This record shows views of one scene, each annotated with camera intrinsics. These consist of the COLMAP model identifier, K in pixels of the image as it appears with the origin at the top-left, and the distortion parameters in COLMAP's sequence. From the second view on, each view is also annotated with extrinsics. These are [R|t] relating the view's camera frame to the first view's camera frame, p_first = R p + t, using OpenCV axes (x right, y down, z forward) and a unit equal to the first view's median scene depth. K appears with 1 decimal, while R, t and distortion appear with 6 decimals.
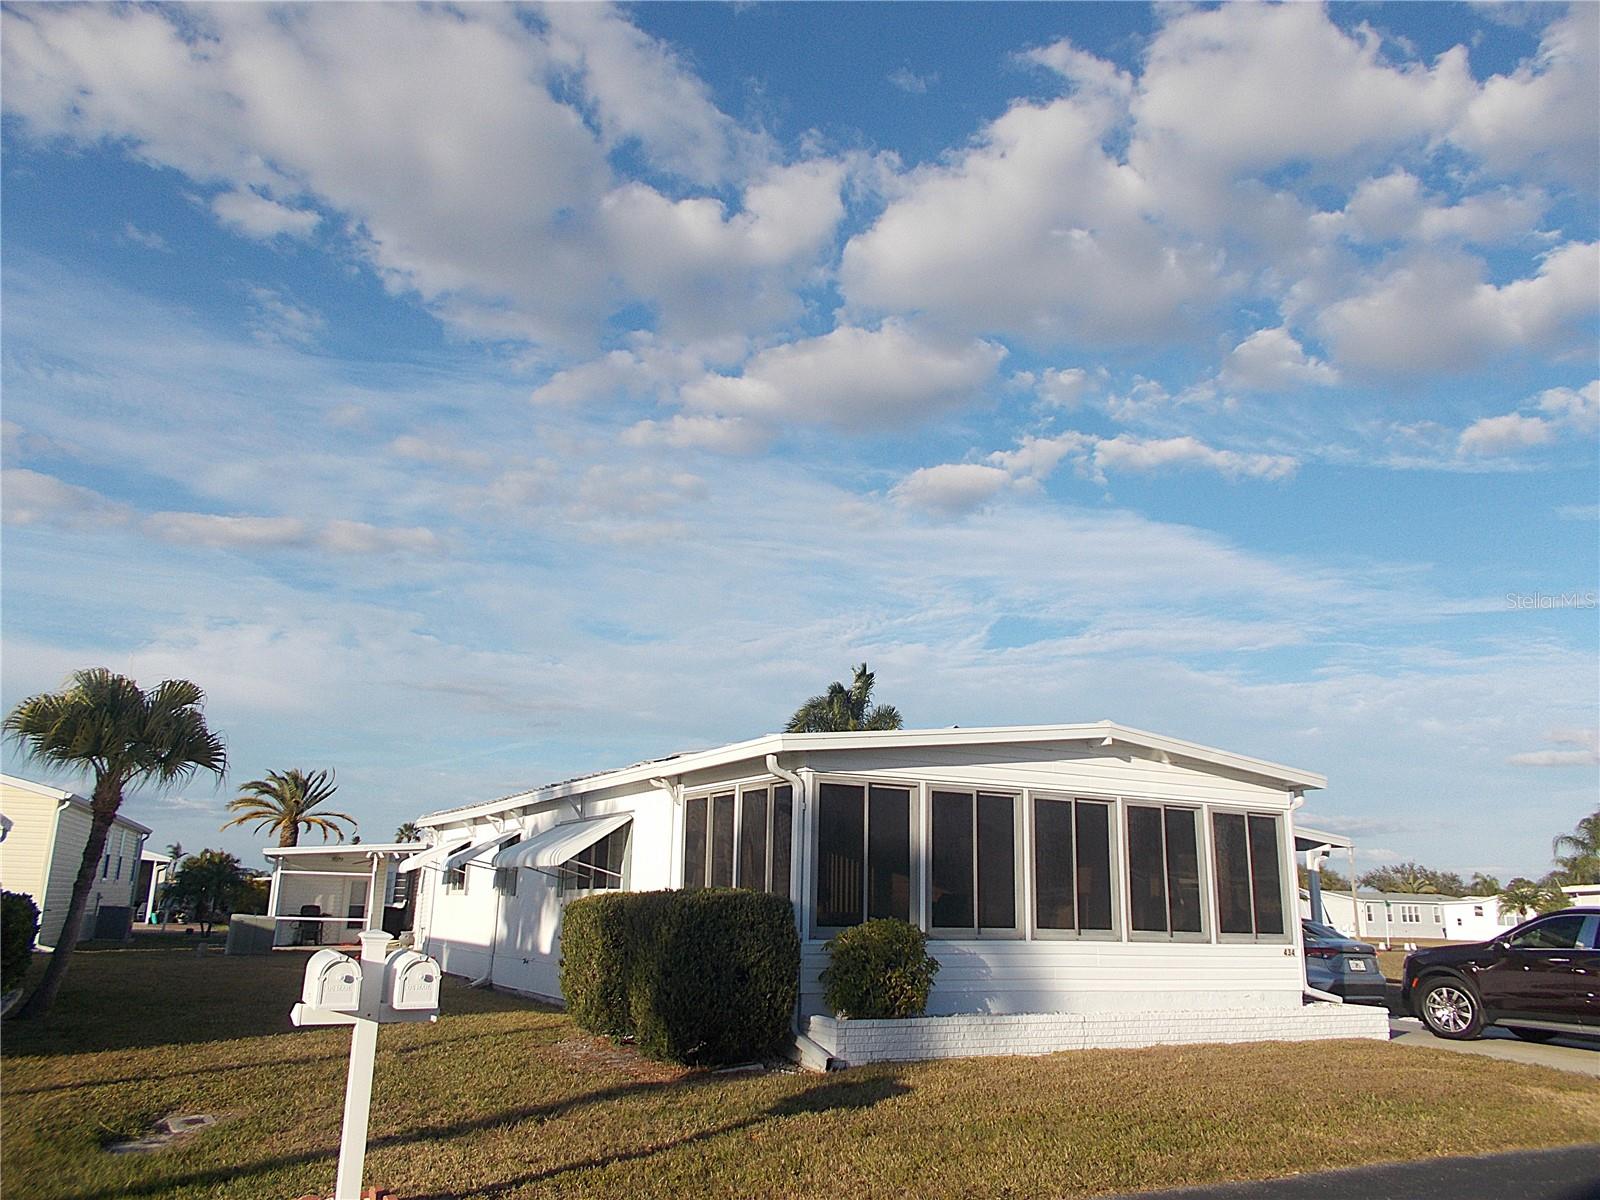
lens RADIAL K [[1220.7, 0, 774.7], [0, 1220.7, 594.4], [0, 0, 1]] dist [-0.001047, 0.005320]
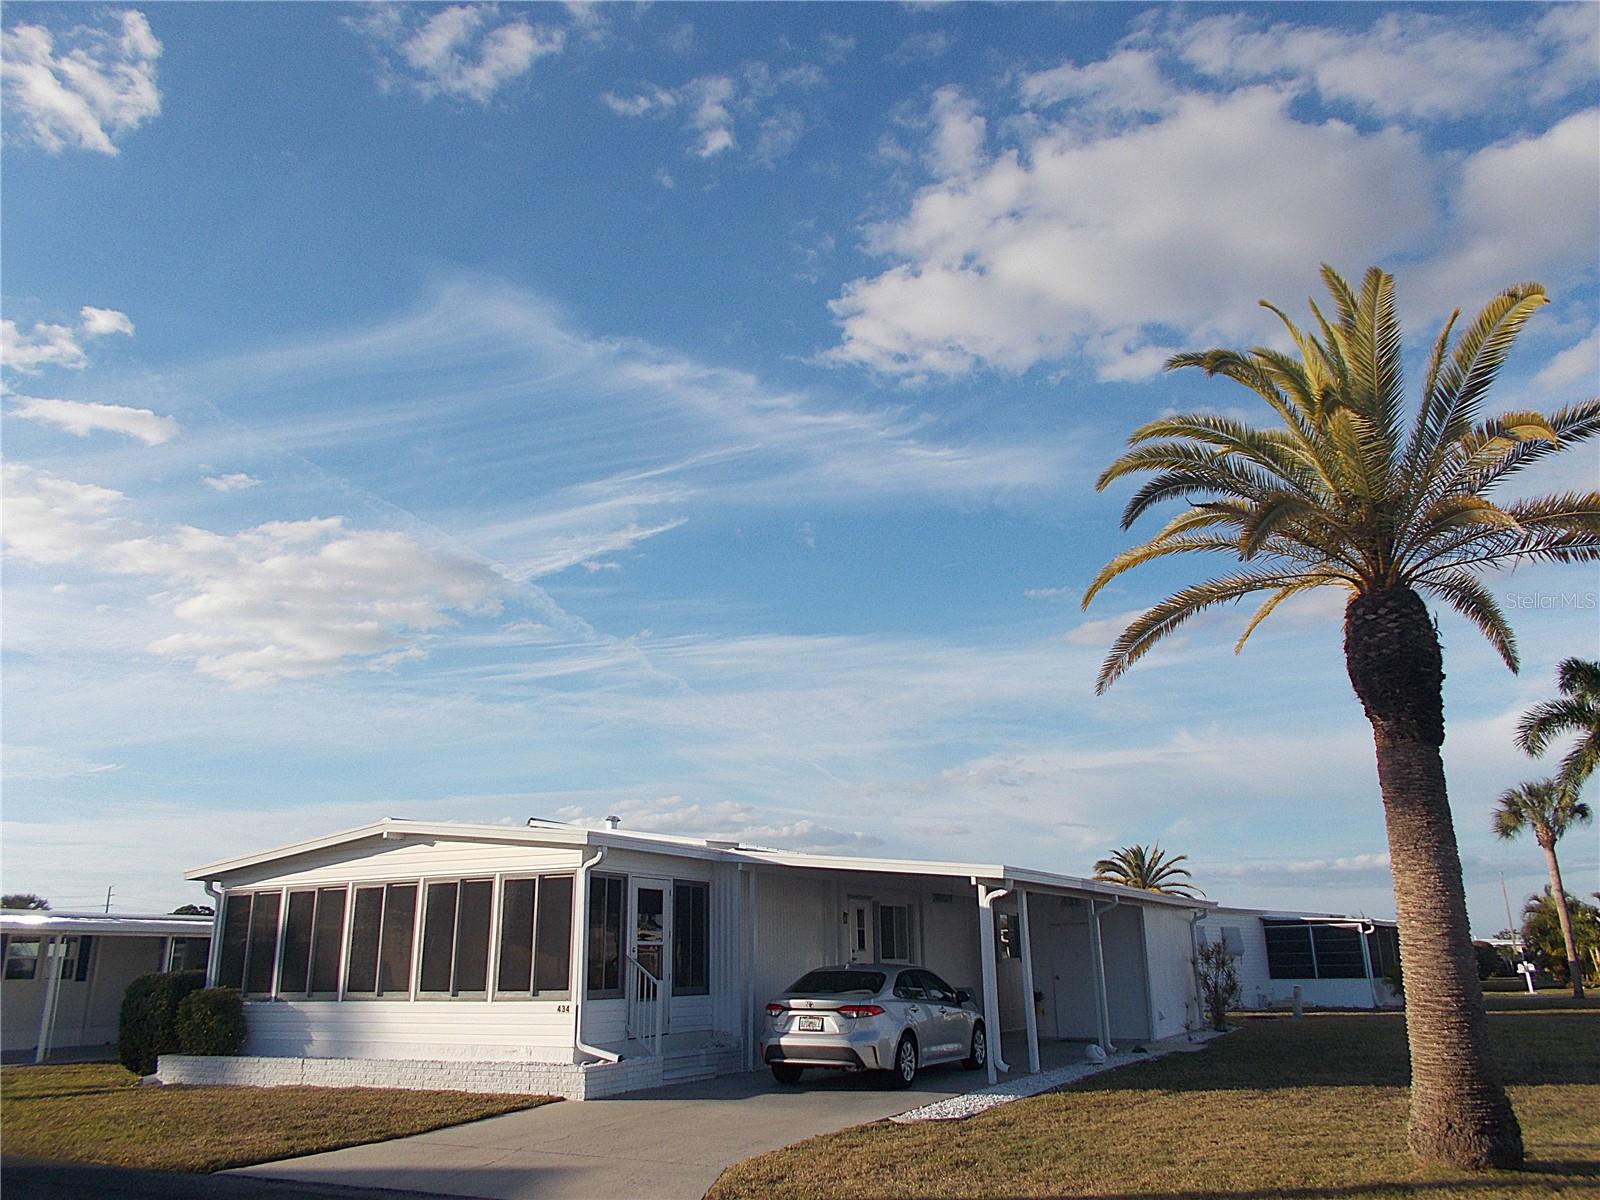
lens RADIAL K [[1250.5, 0, 800.0], [0, 1250.5, 600.0], [0, 0, 1]] dist [0.011295, -0.004035]
pose [[0.563874, -0.262194, -0.783135, 1.528957], [0.230648, 0.960529, -0.155514, 0.182689], [0.792999, -0.092939, 0.602092, 0.589413]]
